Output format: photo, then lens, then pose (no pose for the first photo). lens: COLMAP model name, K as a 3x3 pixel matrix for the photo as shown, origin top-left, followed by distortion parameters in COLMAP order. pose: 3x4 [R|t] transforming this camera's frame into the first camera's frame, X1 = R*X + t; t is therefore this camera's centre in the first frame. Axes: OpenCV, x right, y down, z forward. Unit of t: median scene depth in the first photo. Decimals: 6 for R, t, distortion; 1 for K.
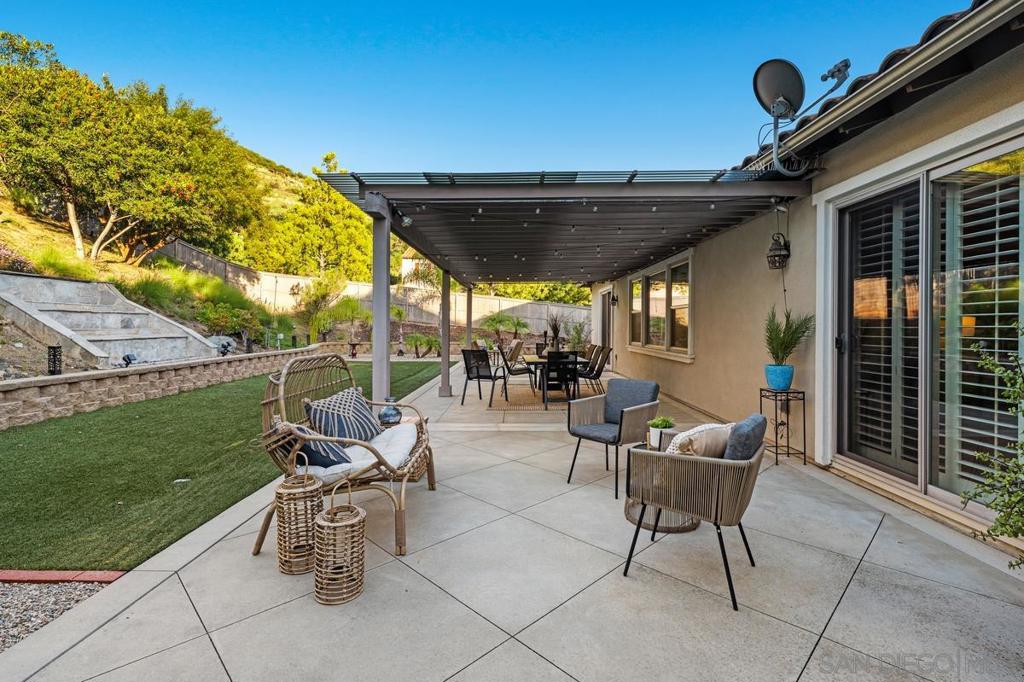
lens RADIAL K [[464.3, 0, 509.8], [0, 464.3, 324.6], [0, 0, 1]] dist [0.000161, 0.000151]
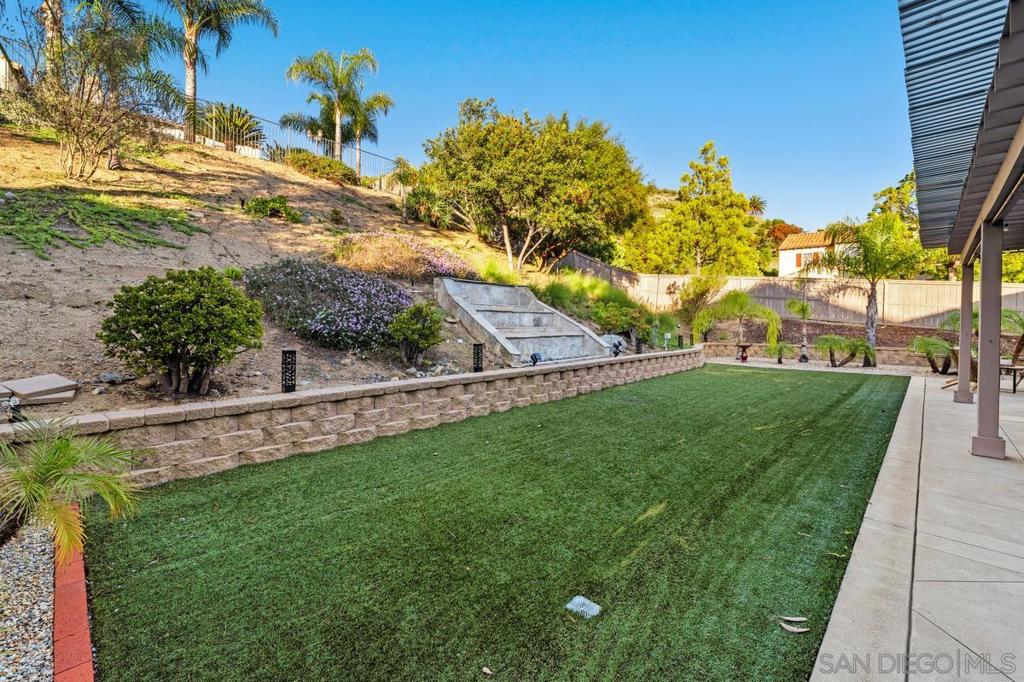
lens RADIAL K [[412.4, 0, 511.7], [0, 412.4, 333.6], [0, 0, 1]] dist [-0.000810, -0.000311]
pose [[0.715716, 0.016284, -0.698201, -0.156510], [0.000333, 0.999720, 0.023659, 0.001368], [0.698391, -0.017166, 0.715510, 0.215642]]
